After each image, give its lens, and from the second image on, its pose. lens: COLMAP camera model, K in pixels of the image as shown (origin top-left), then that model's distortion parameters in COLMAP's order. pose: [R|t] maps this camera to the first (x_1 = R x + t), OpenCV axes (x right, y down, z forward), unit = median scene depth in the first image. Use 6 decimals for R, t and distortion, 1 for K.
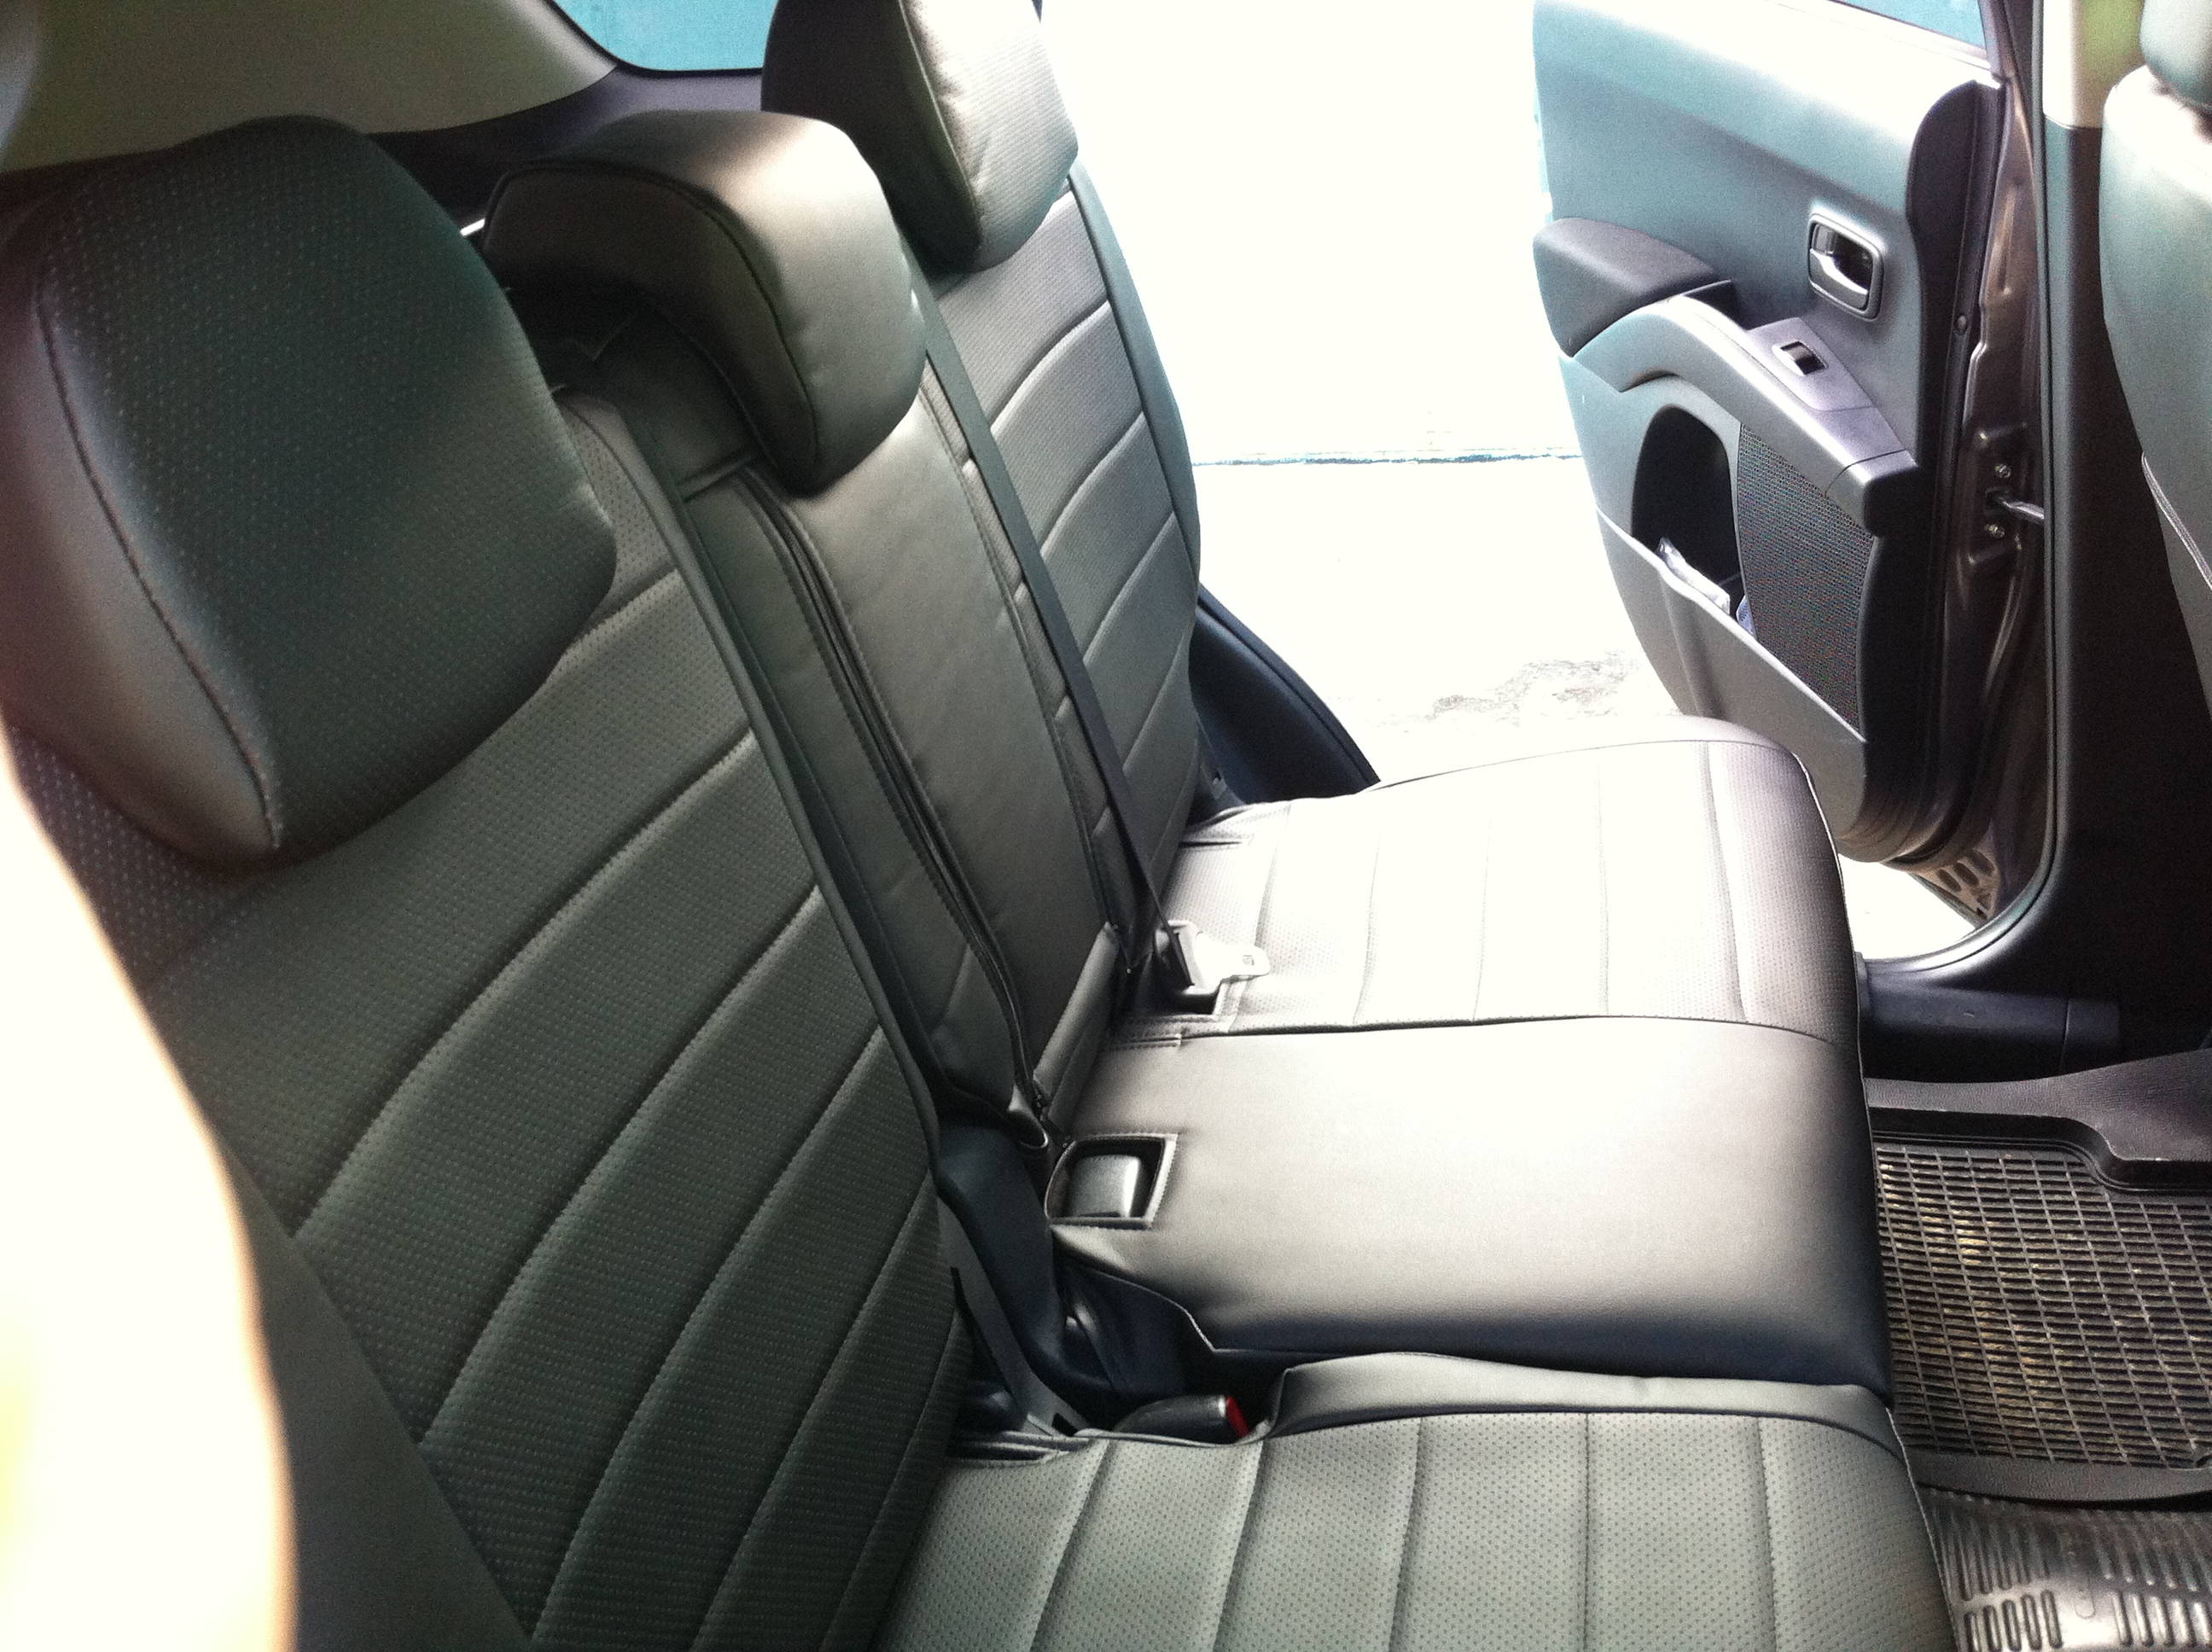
lens RADIAL K [[2036.8, 0, 1106.0], [0, 2036.8, 825.9], [0, 0, 1]] dist [-0.045042, 0.000000]
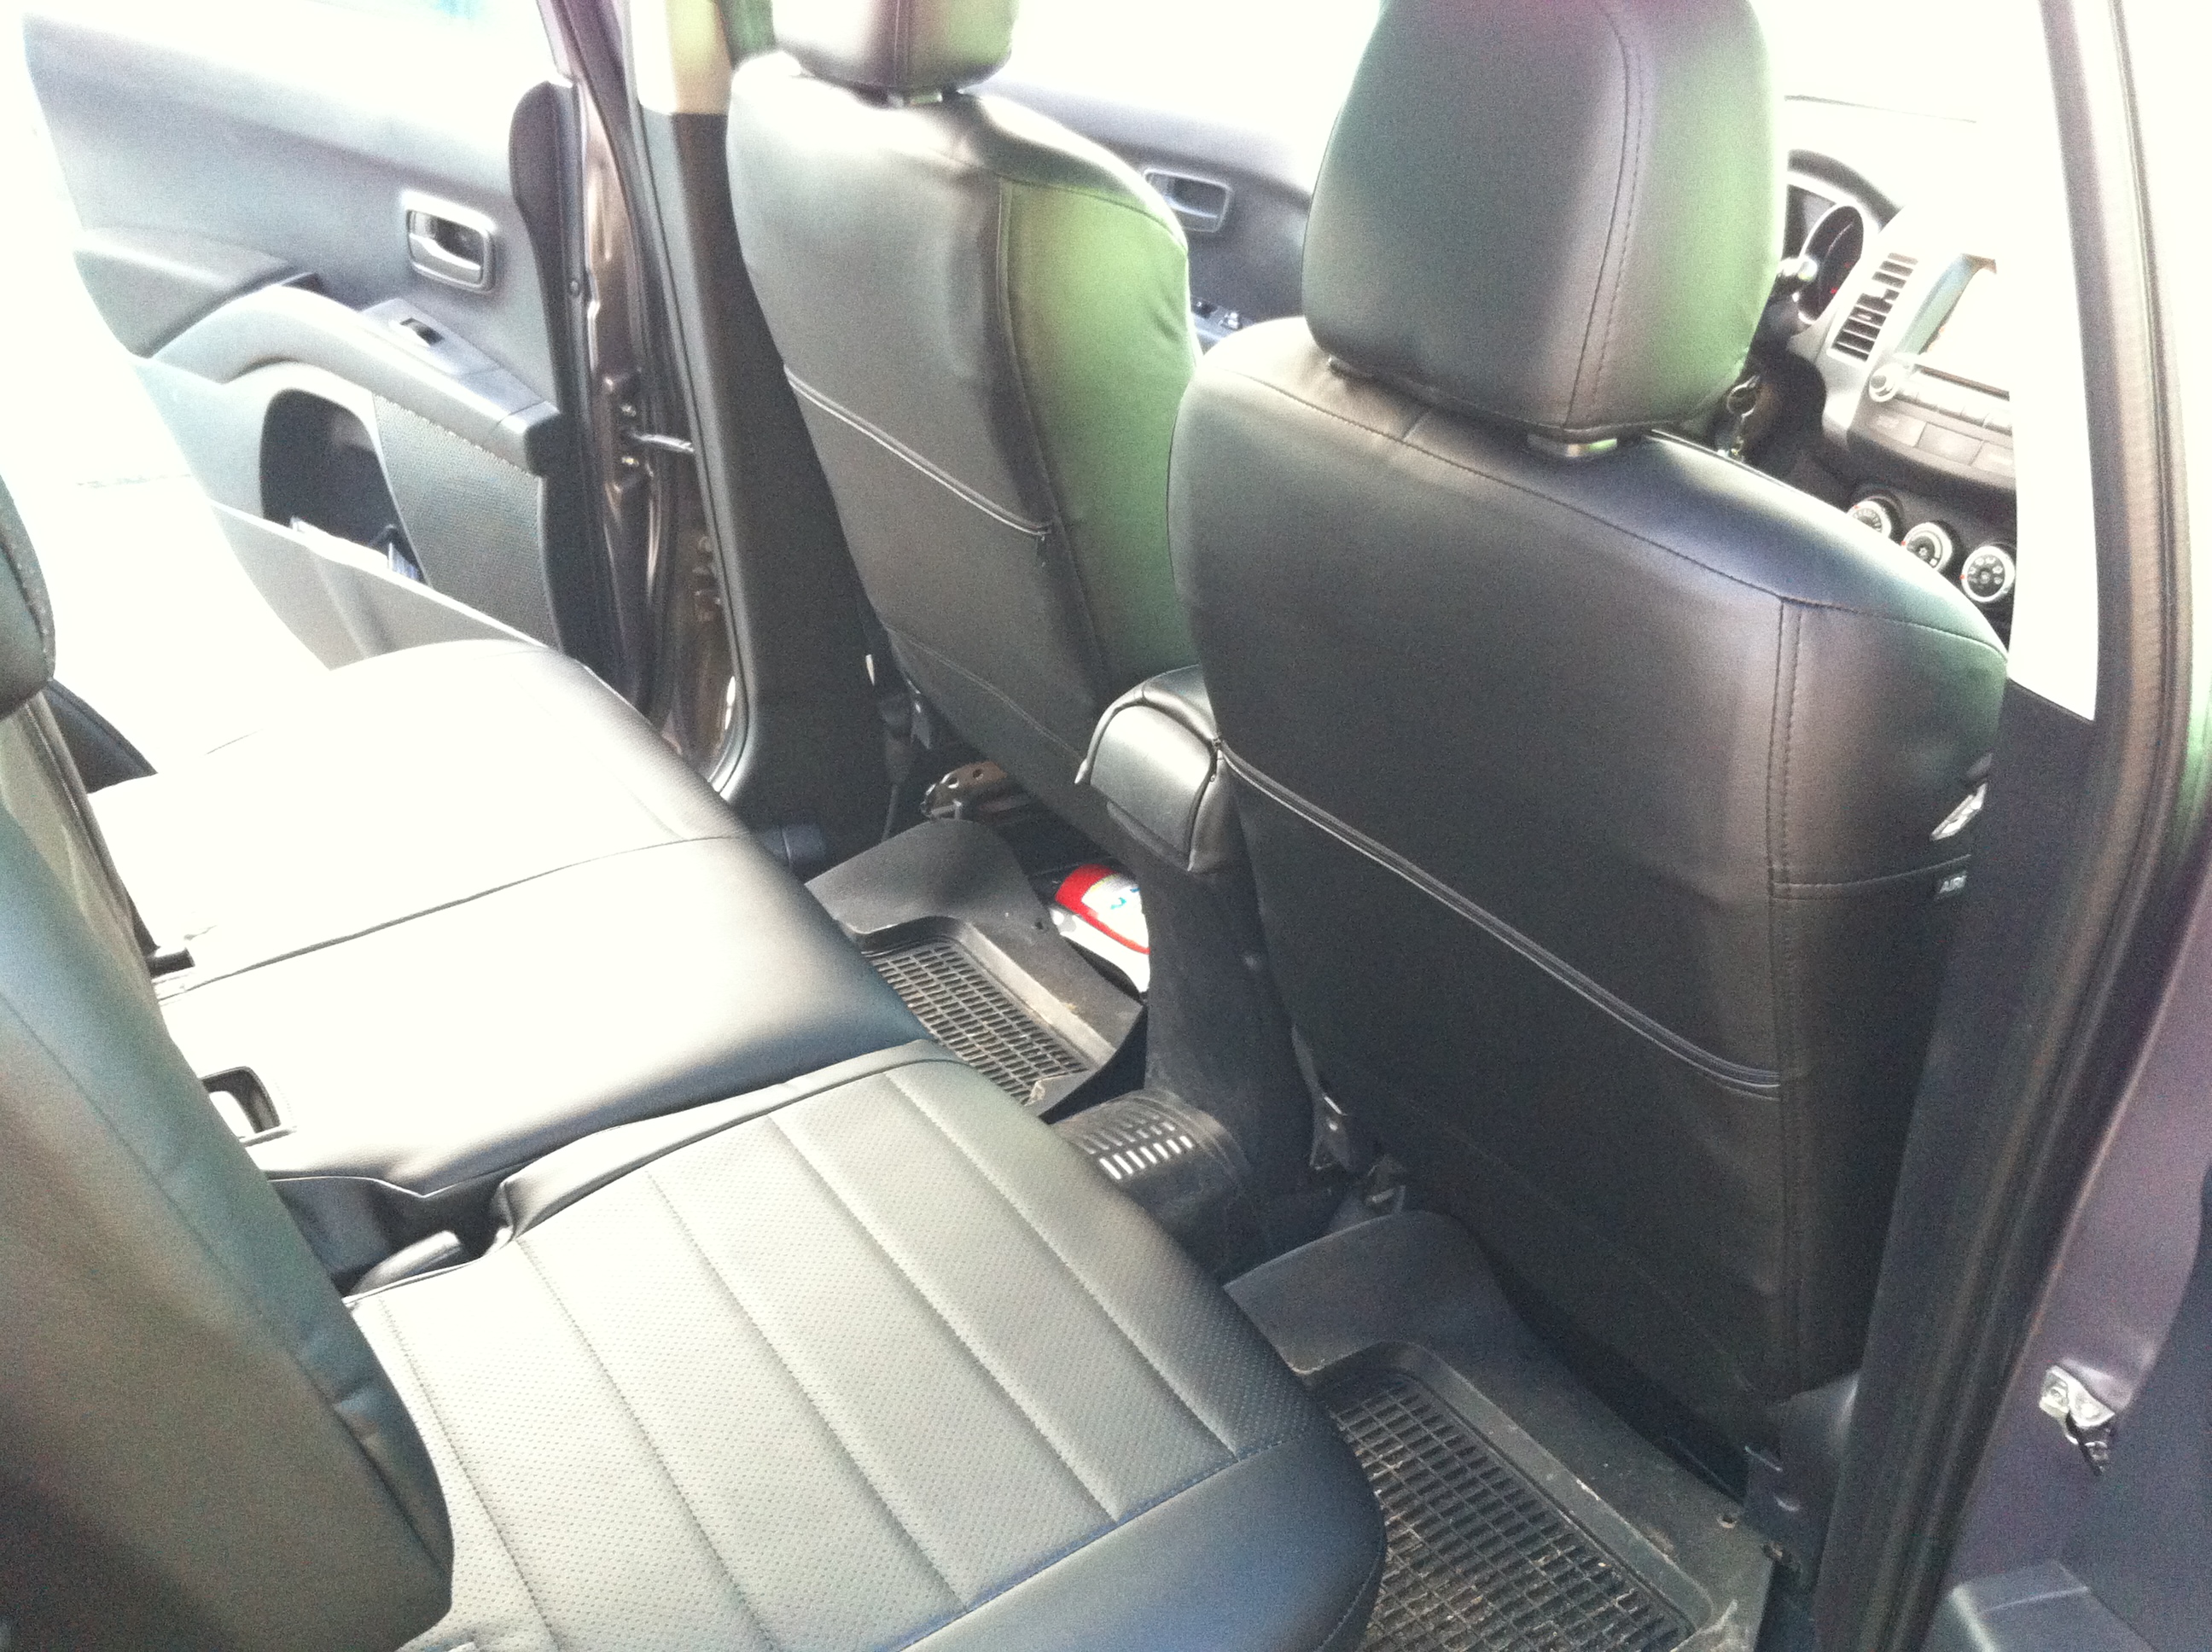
lens RADIAL K [[2036.8, 0, 1106.8], [0, 2036.8, 826.9], [0, 0, 1]] dist [-0.045042, 0.000000]
pose [[0.700017, -0.209630, 0.682665, -0.218729], [0.222774, 0.972343, 0.070146, 0.040246], [-0.678490, 0.102977, 0.727357, -0.032259]]
